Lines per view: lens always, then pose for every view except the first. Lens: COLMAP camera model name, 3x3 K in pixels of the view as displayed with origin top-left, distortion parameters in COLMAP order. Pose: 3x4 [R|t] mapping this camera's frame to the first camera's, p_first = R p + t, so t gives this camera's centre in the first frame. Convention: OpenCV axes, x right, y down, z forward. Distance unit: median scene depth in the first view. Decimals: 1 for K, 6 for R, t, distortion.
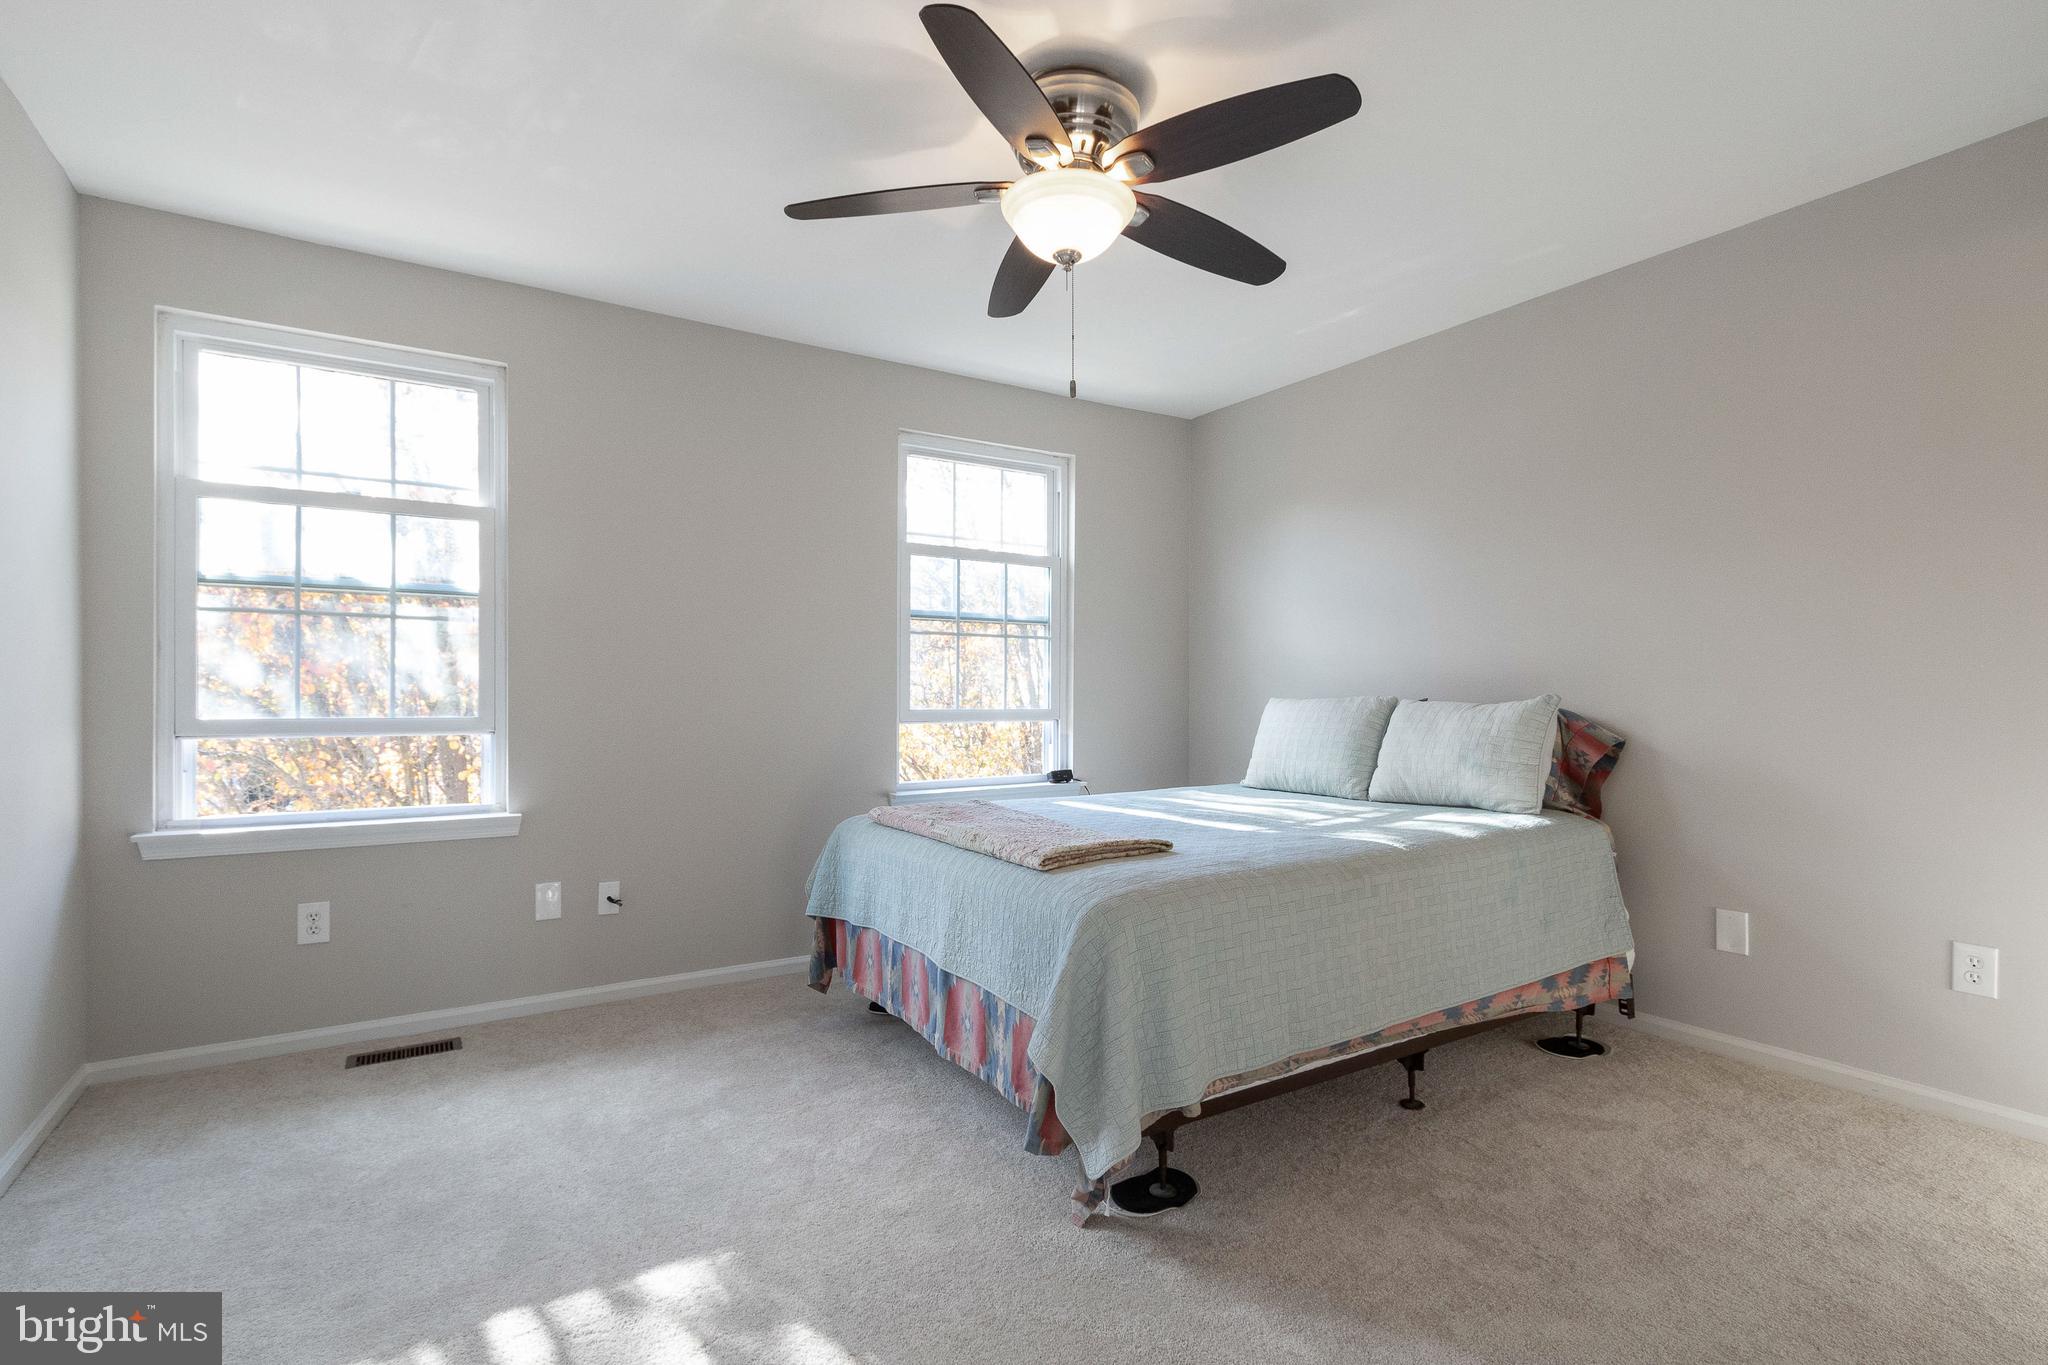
lens RADIAL K [[955.6, 0, 1019.2], [0, 955.6, 693.2], [0, 0, 1]] dist [0.001406, -0.000539]
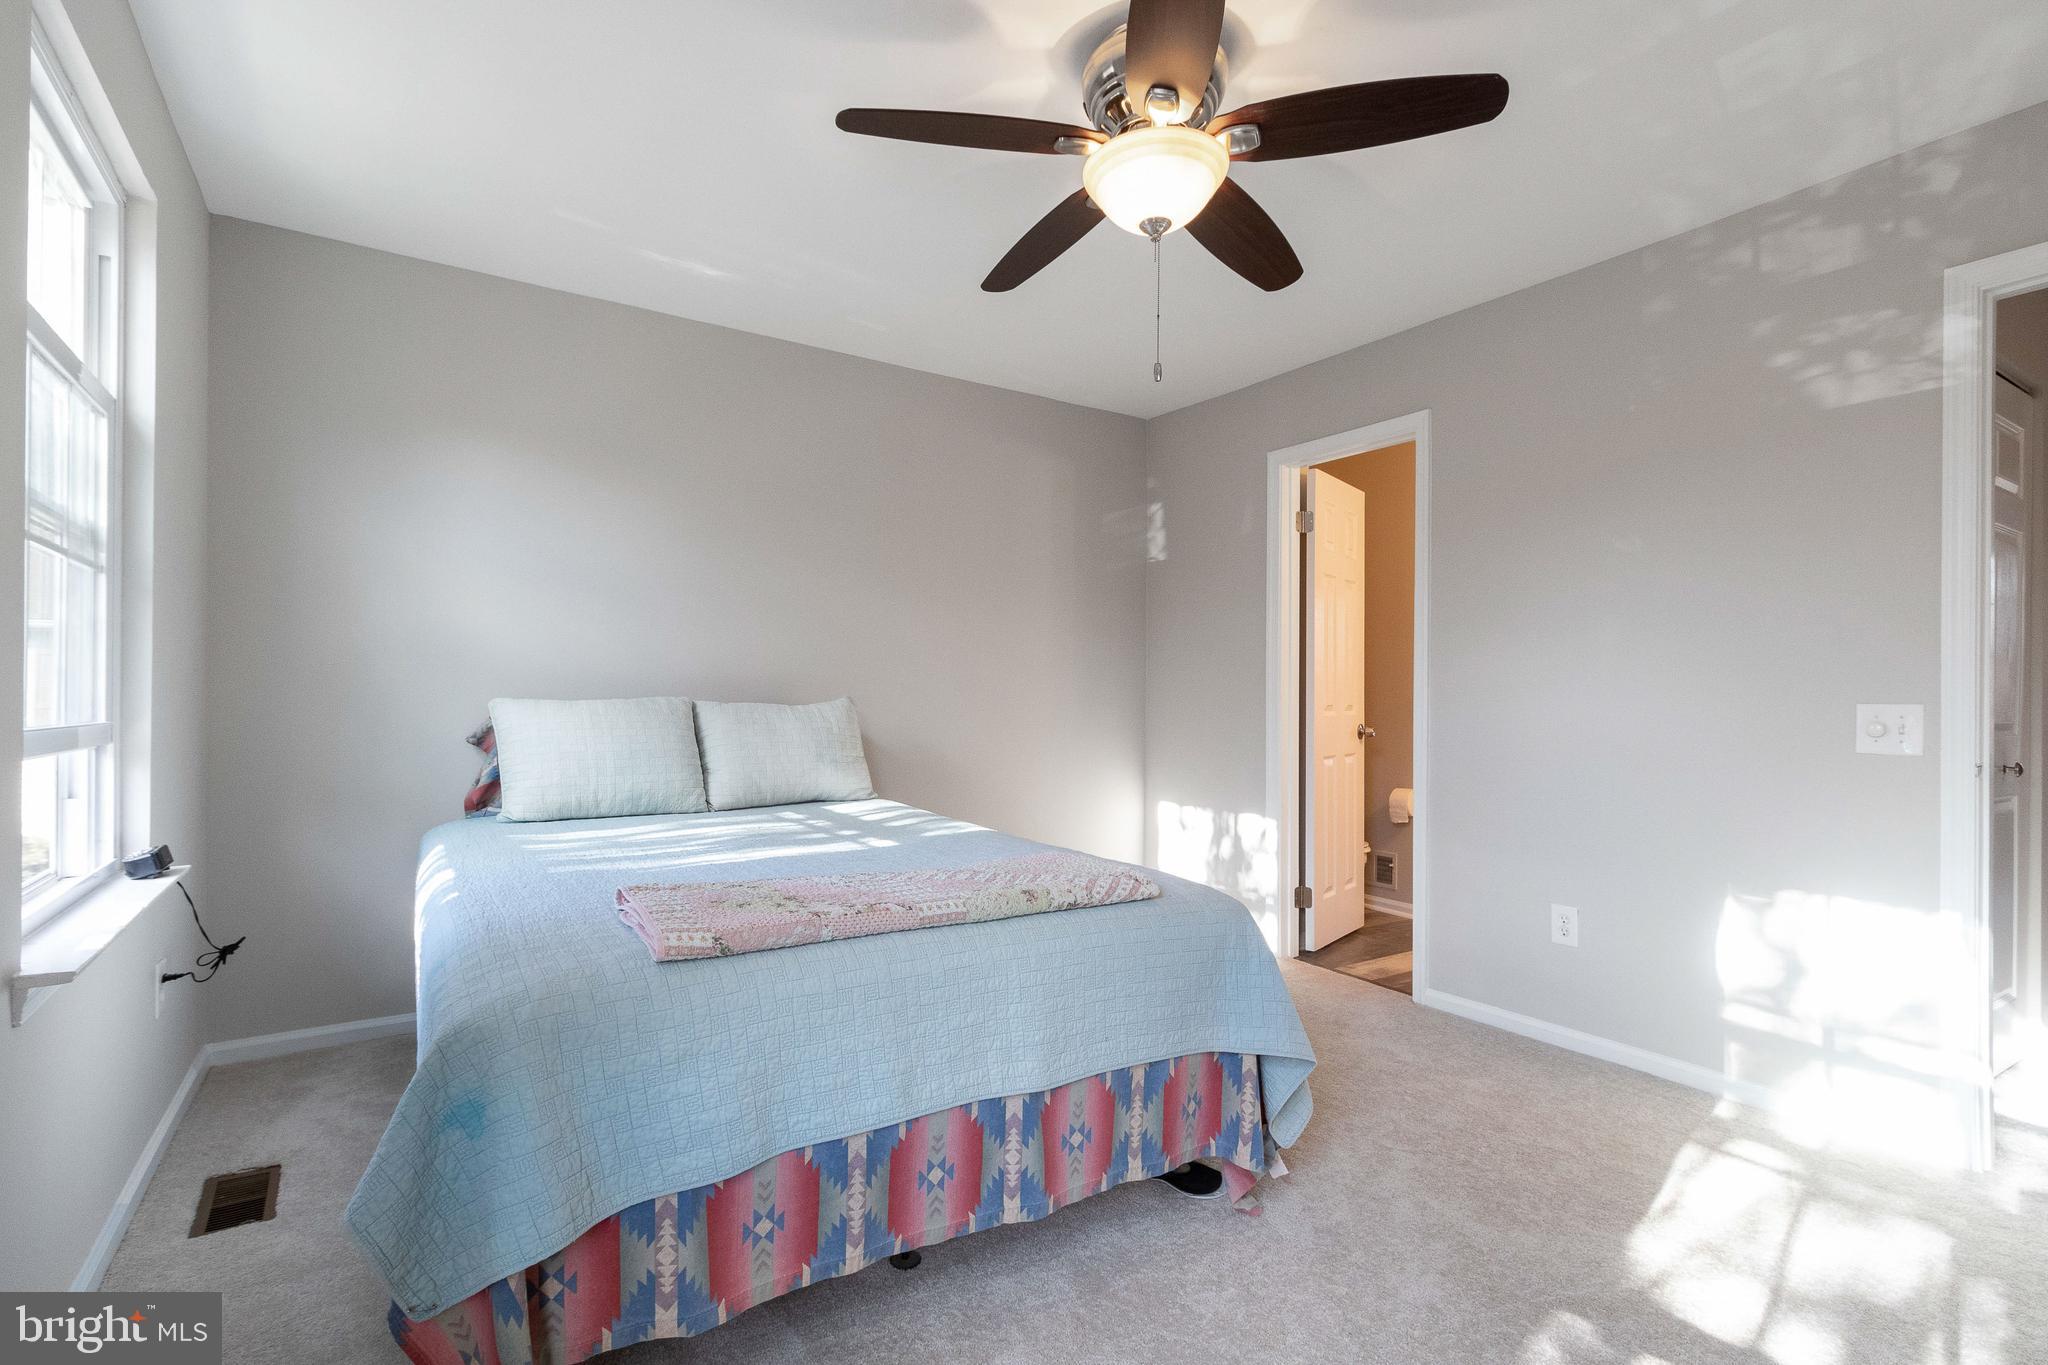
lens RADIAL K [[955.6, 0, 1022.4], [0, 955.6, 688.3], [0, 0, 1]] dist [0.001406, -0.000539]
pose [[-0.012478, 0.007229, 0.999896, -0.709052], [-0.005905, 0.999956, -0.007303, -0.000393], [-0.999905, -0.005996, -0.012435, 0.931804]]
